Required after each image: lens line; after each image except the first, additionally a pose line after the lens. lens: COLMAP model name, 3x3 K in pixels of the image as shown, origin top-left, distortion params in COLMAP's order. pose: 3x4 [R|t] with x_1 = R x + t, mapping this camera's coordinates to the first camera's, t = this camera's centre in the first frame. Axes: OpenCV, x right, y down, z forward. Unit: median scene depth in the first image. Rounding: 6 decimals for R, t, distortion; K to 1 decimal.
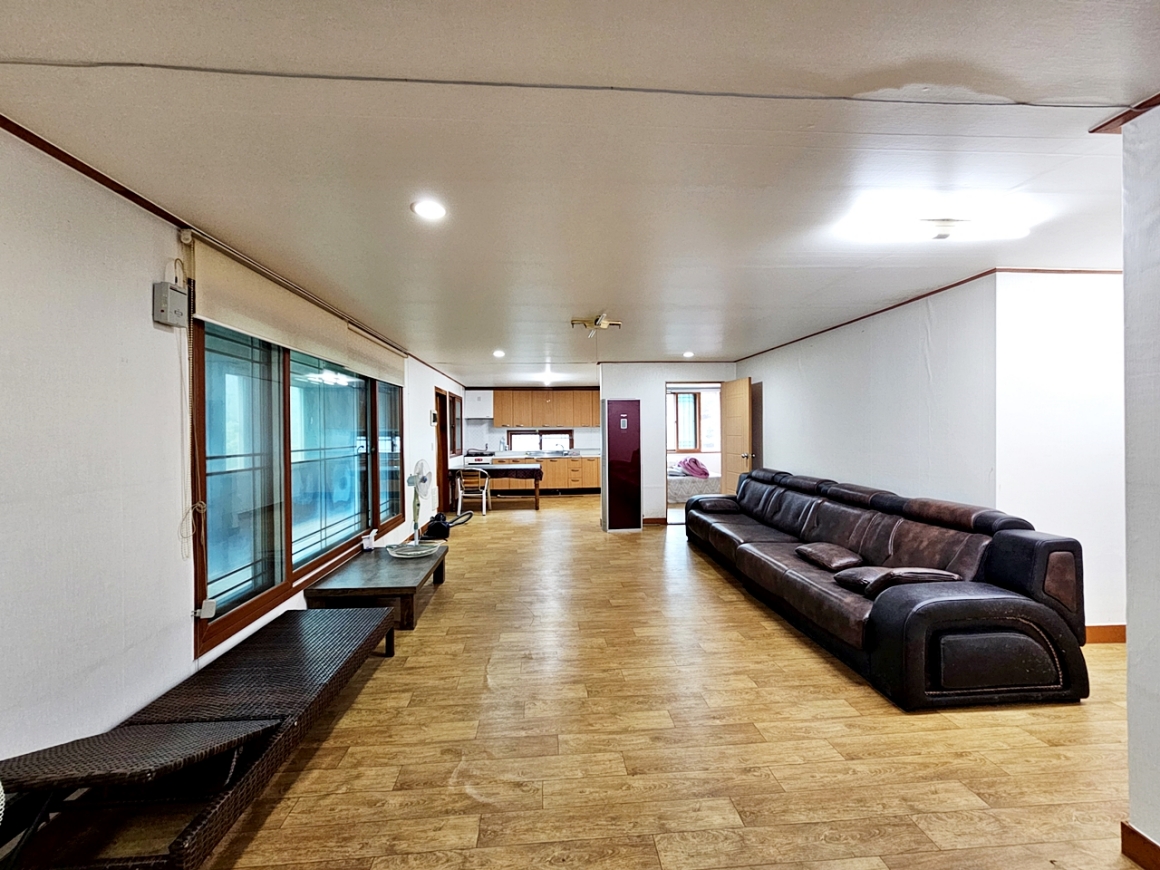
lens RADIAL K [[475.8, 0, 580.0], [0, 475.8, 435.0], [0, 0, 1]] dist [-0.002230, 0.000935]
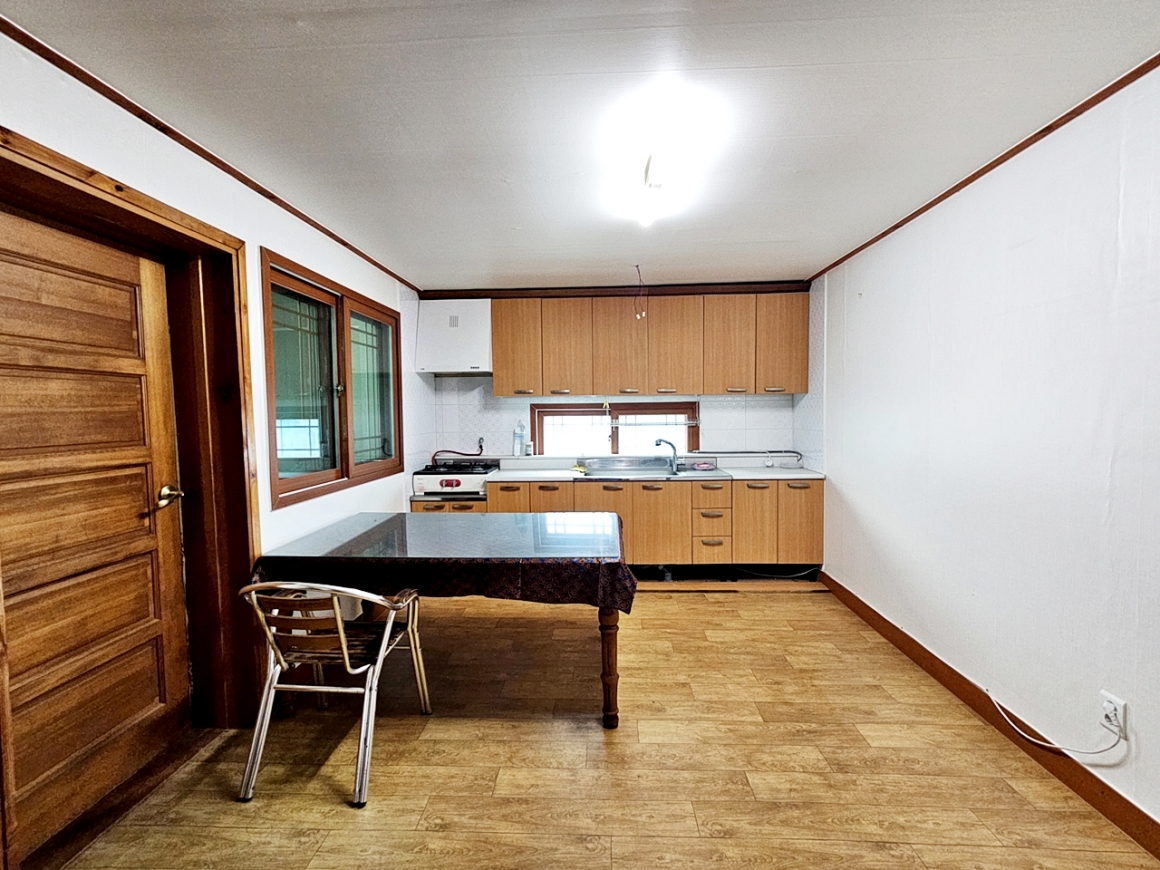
lens RADIAL K [[475.8, 0, 580.0], [0, 475.8, 435.0], [0, 0, 1]] dist [-0.002230, 0.000935]
pose [[0.991915, 0.001444, -0.126899, -0.061345], [0.003214, 0.999329, 0.036492, 0.001233], [0.126866, -0.036605, 0.991244, 0.609308]]
